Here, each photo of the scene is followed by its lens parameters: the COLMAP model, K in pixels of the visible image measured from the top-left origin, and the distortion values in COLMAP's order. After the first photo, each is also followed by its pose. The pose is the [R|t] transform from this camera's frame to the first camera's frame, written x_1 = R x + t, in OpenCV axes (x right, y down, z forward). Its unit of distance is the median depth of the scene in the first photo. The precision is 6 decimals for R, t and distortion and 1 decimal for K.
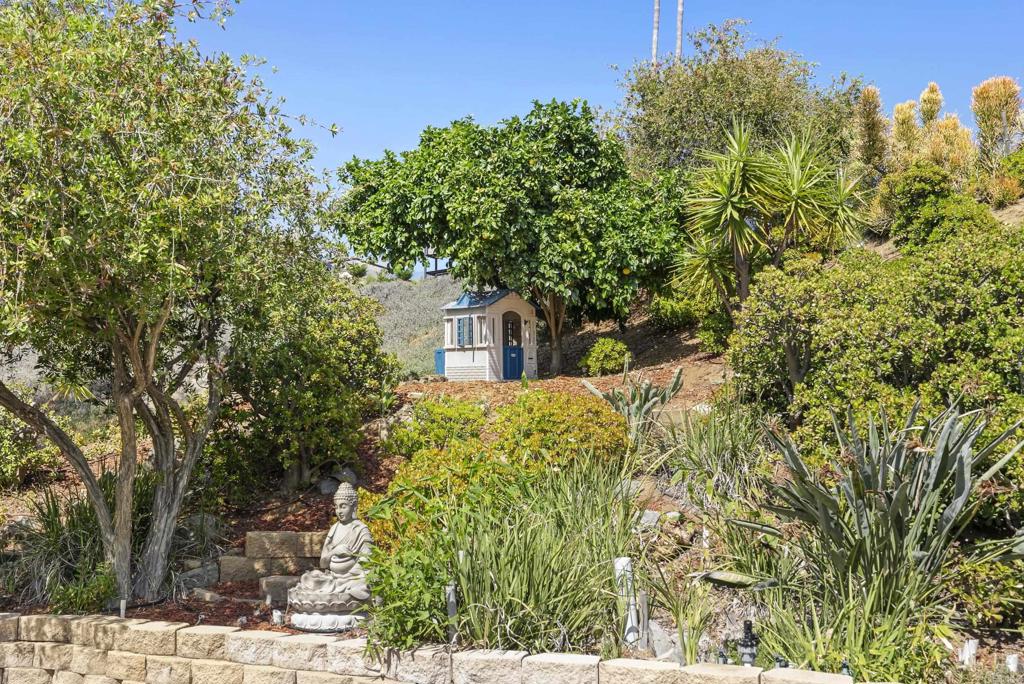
lens RADIAL K [[1001.4, 0, 512.0], [0, 1001.4, 342.0], [0, 0, 1]] dist [0.007084, -0.001847]
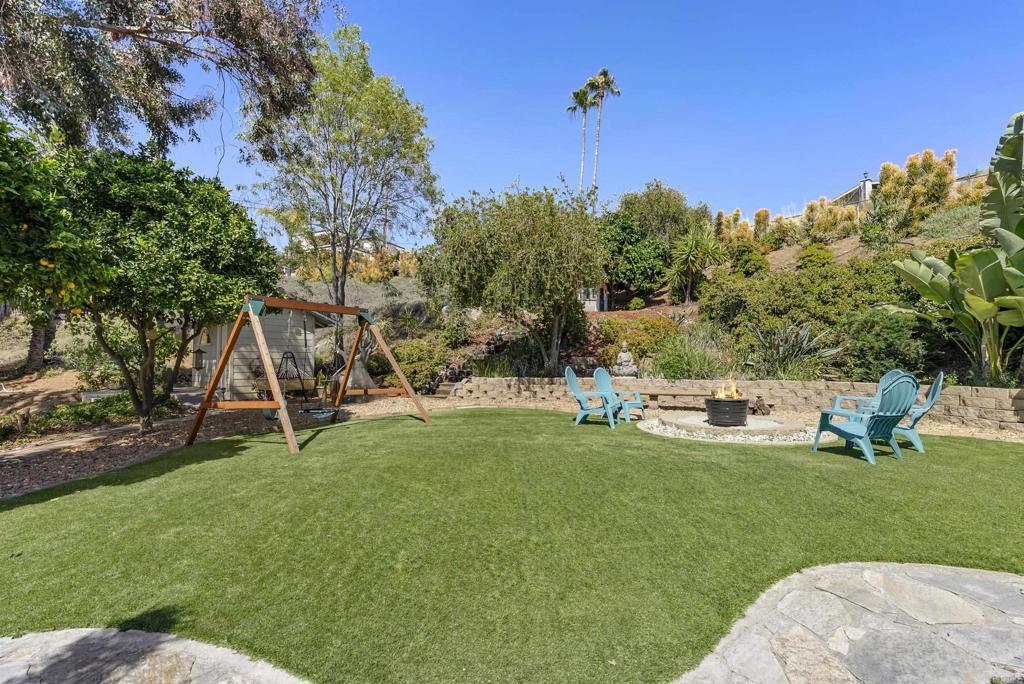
lens RADIAL K [[463.2, 0, 515.1], [0, 463.2, 337.9], [0, 0, 1]] dist [-0.008489, 0.000817]
pose [[0.995757, 0.005492, 0.091860, -0.379114], [-0.014475, 0.995139, 0.097412, -0.014364], [-0.090879, -0.098329, 0.990996, -0.314437]]
